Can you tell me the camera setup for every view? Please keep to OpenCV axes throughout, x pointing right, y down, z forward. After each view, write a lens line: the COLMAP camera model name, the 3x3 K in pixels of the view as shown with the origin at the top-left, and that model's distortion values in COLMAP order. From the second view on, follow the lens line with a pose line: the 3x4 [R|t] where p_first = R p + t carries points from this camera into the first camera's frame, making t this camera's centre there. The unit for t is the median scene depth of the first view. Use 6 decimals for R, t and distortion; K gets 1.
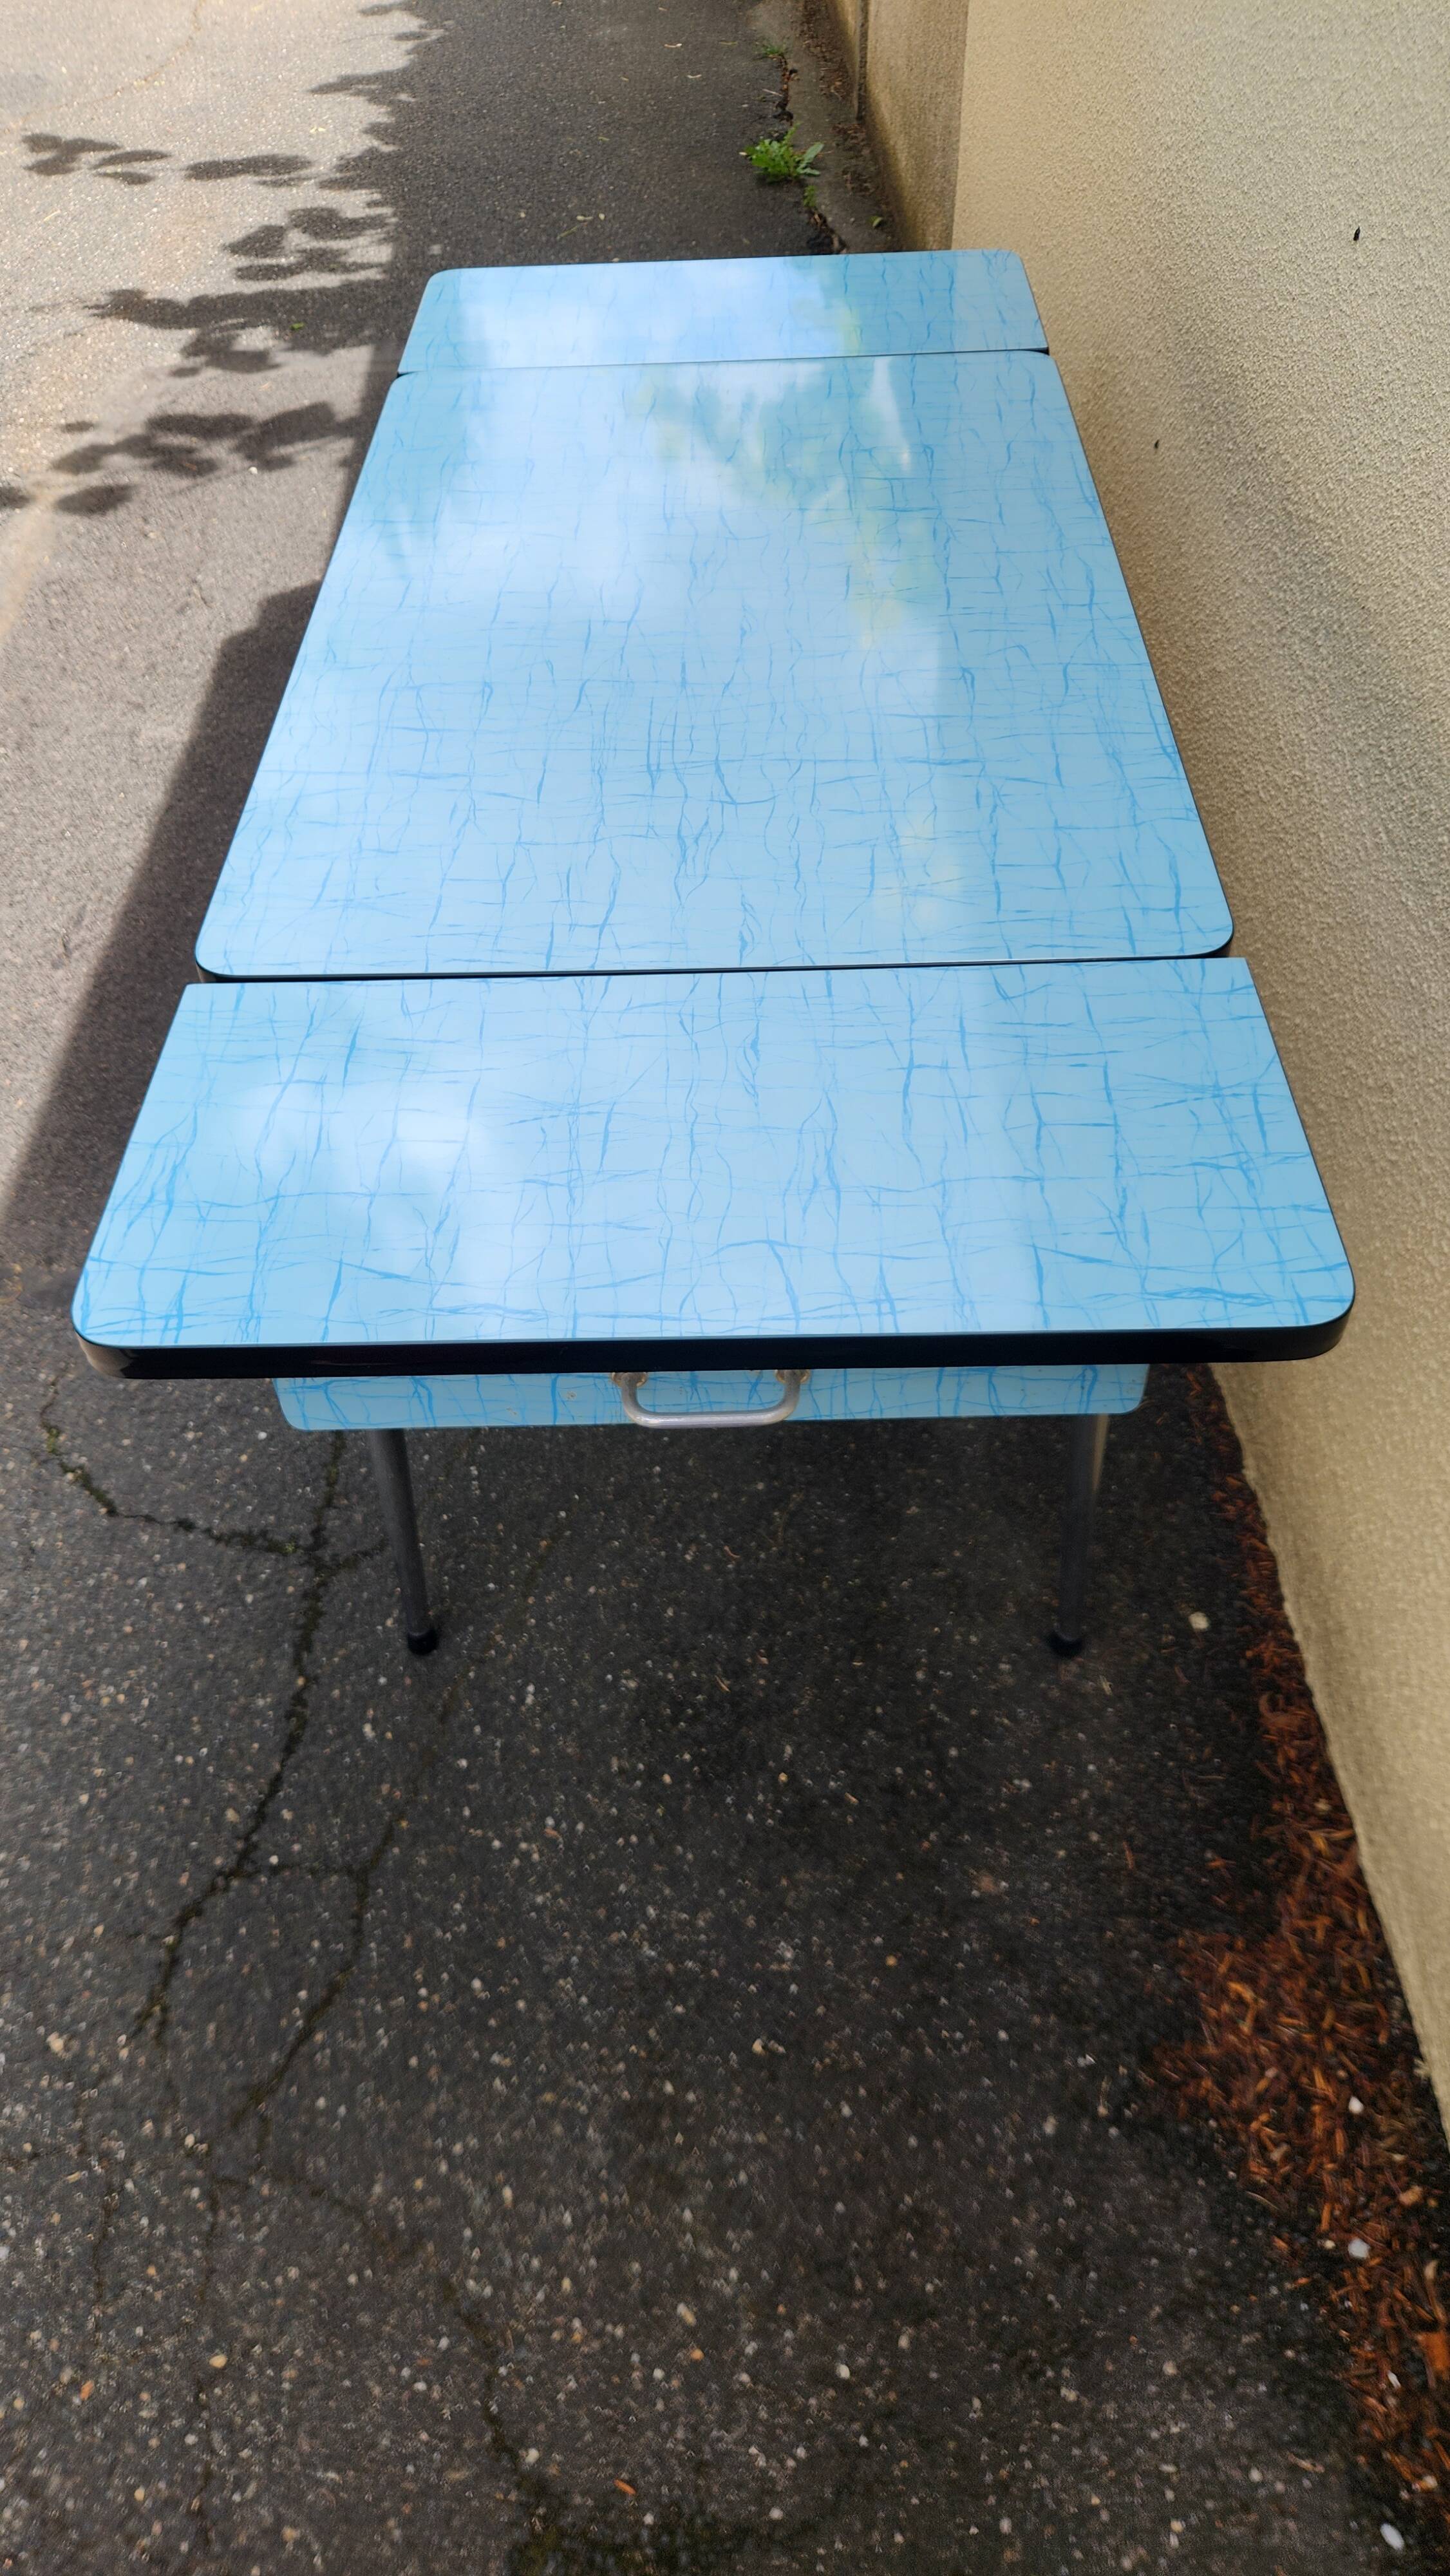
lens RADIAL K [[1731.5, 0, 699.9], [0, 1731.5, 1268.1], [0, 0, 1]] dist [0.025497, -0.024525]
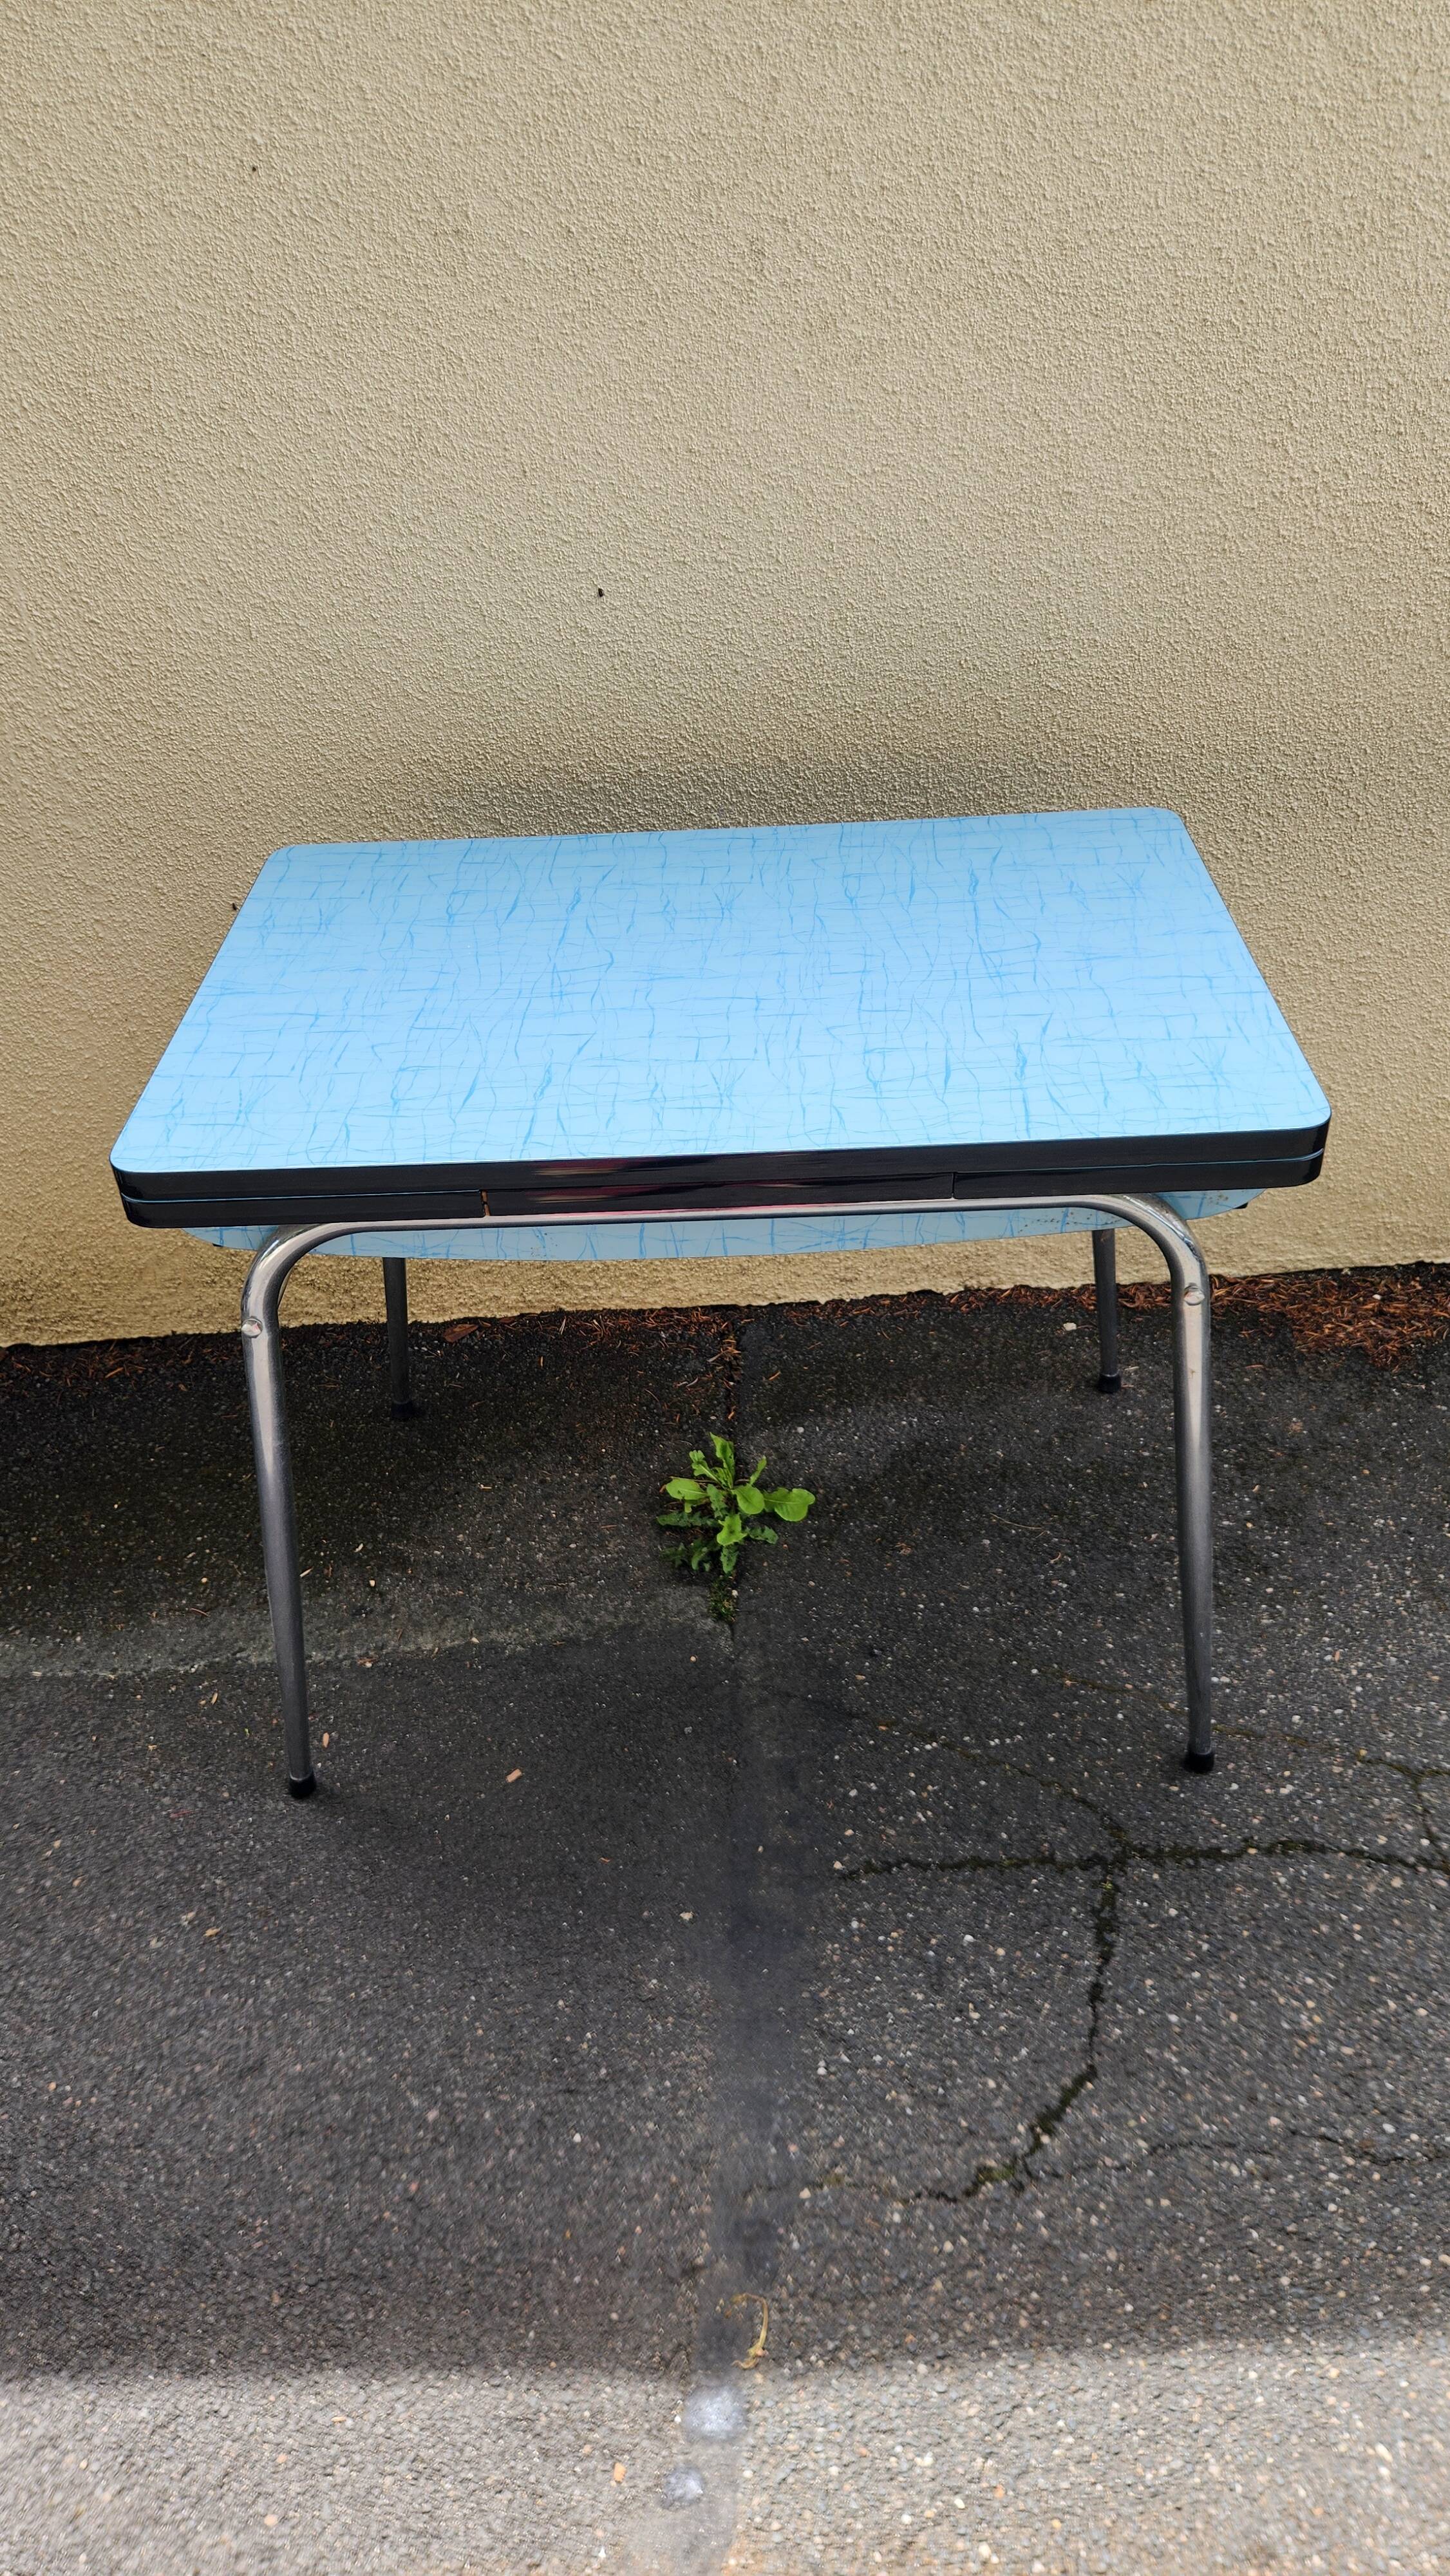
lens RADIAL K [[1741.6, 0, 747.0], [0, 1741.6, 1271.3], [0, 0, 1]] dist [0.065684, -0.057681]
pose [[-0.005811, -0.572983, 0.819546, -0.925243], [0.759602, 0.530491, 0.376277, -0.605606], [-0.650363, 0.624715, 0.432157, 0.513492]]
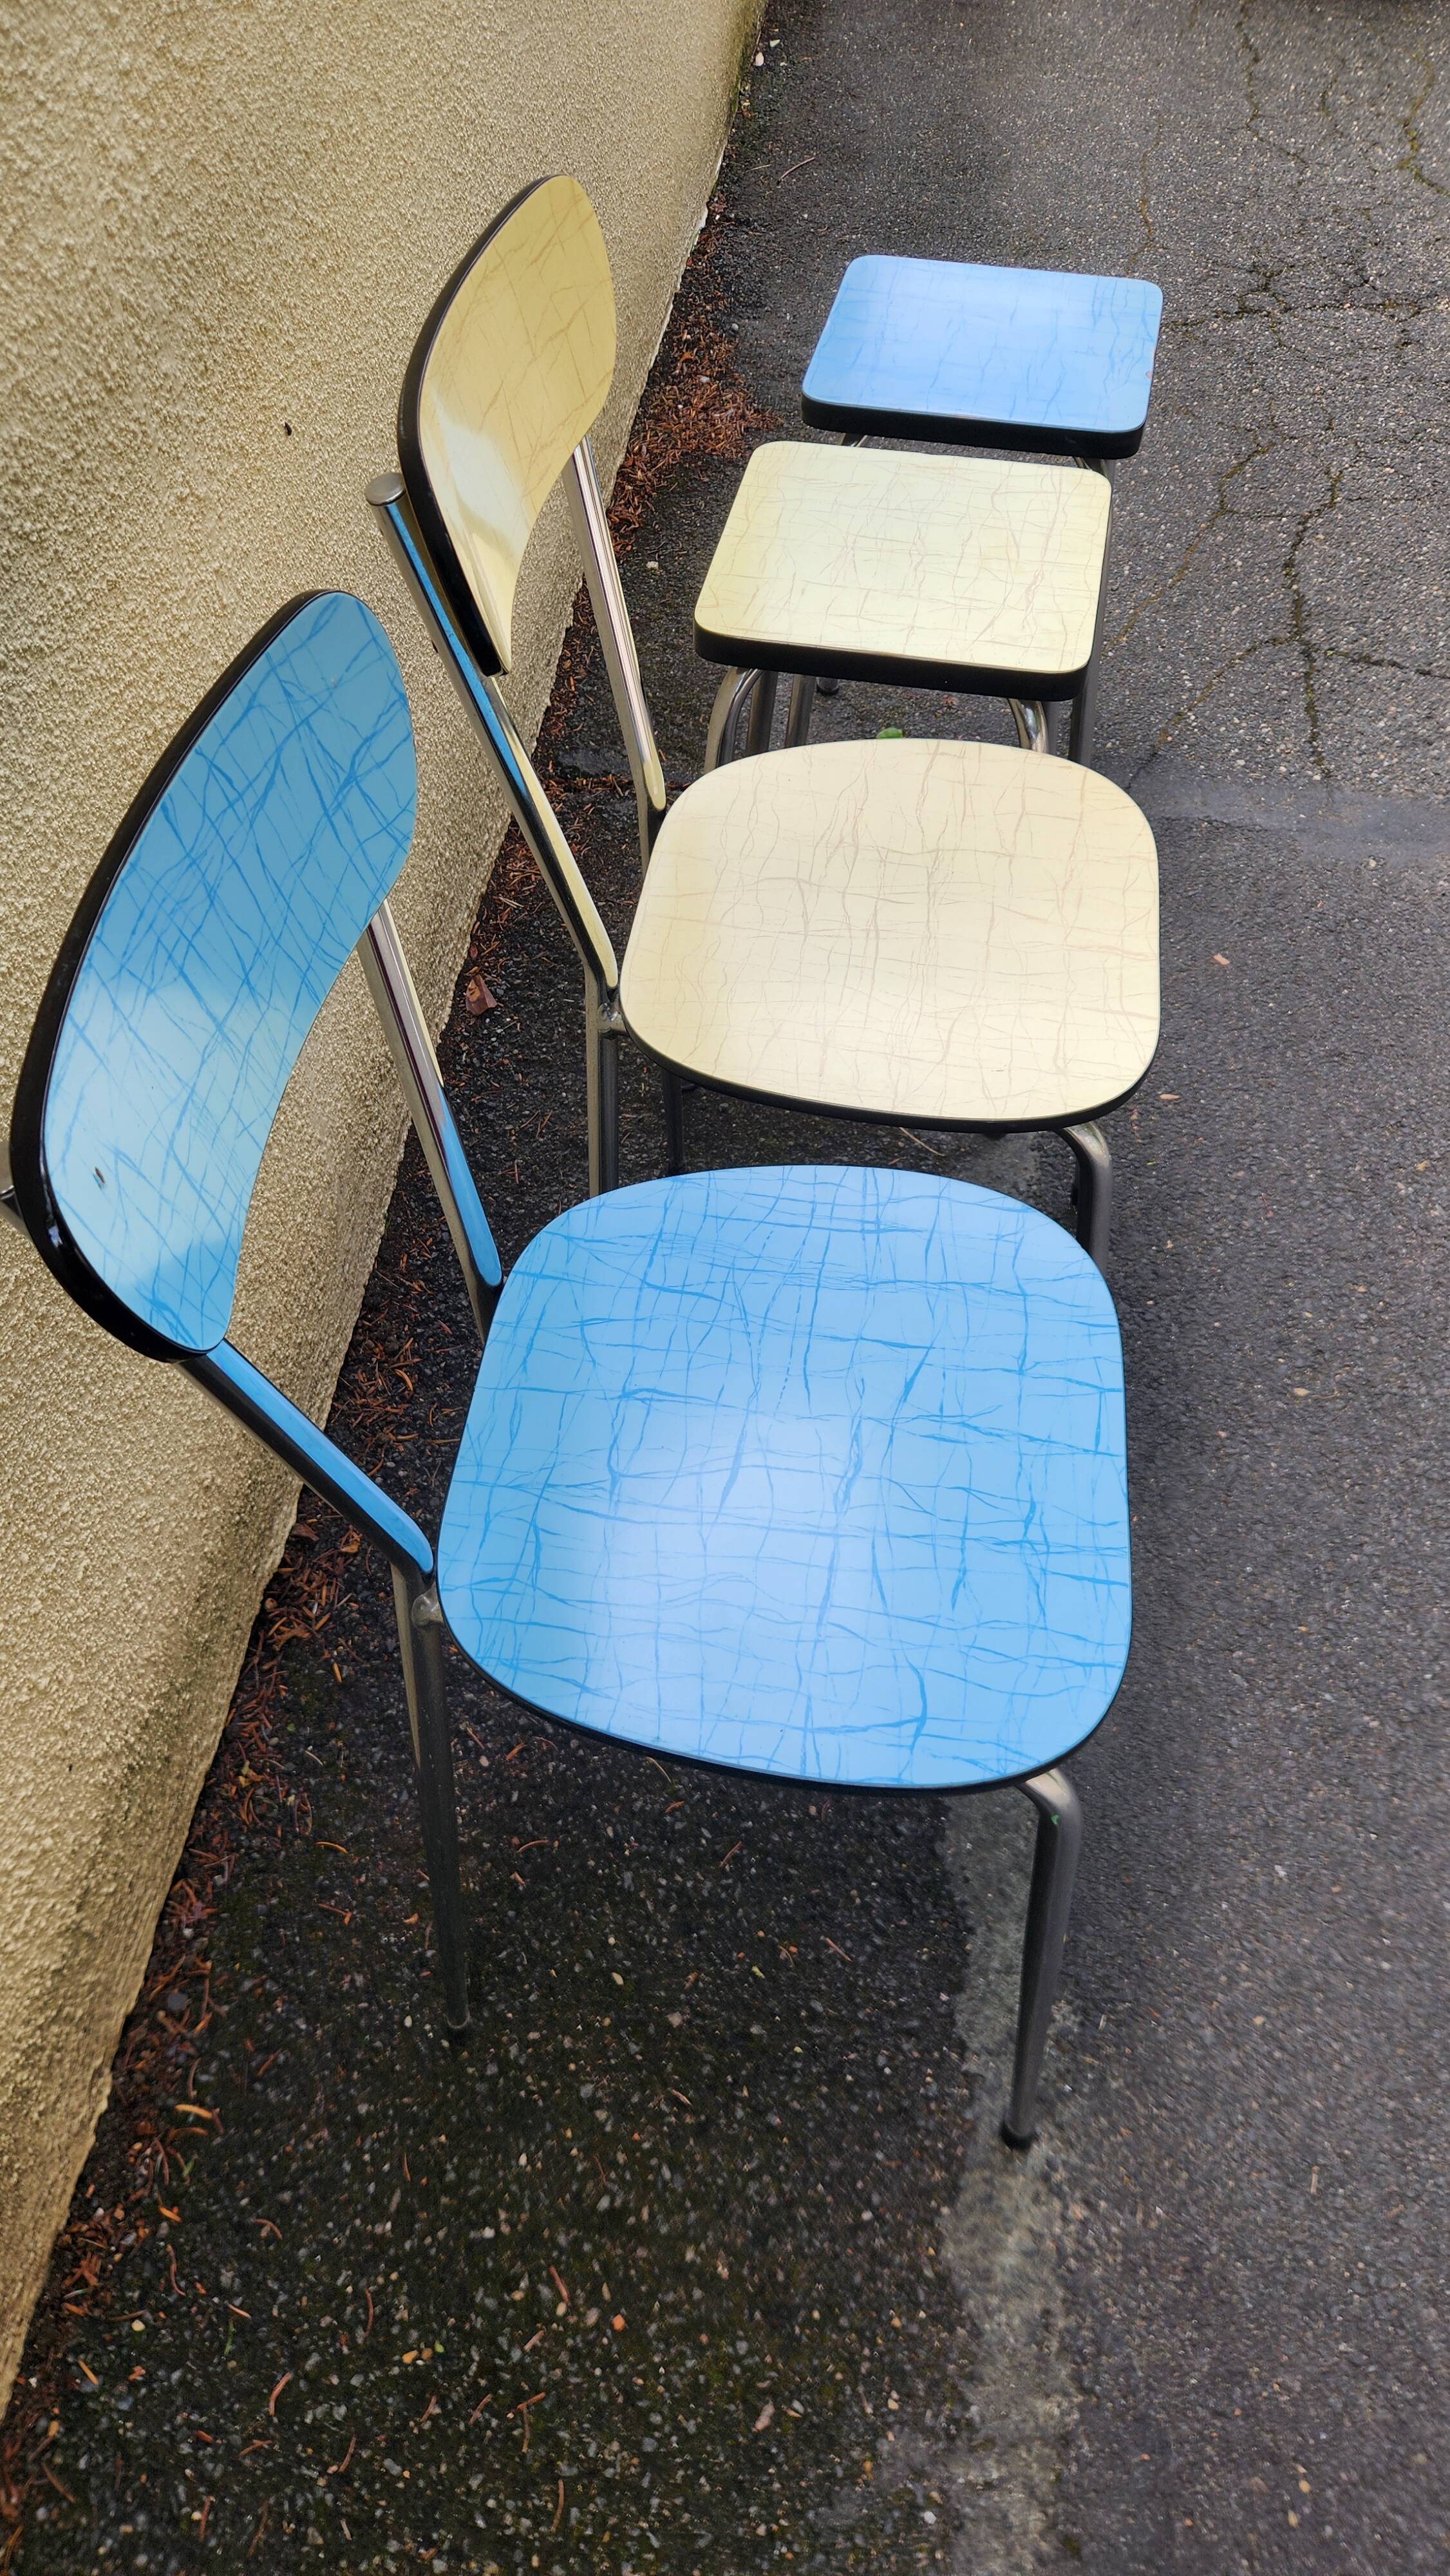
lens RADIAL K [[1741.6, 0, 721.5], [0, 1741.6, 1292.9], [0, 0, 1]] dist [0.065684, -0.057681]
pose [[-0.988618, -0.084351, 0.124579, 0.001416], [0.135296, -0.136280, 0.981388, -1.306770], [-0.065803, 0.987073, 0.146141, 1.397649]]
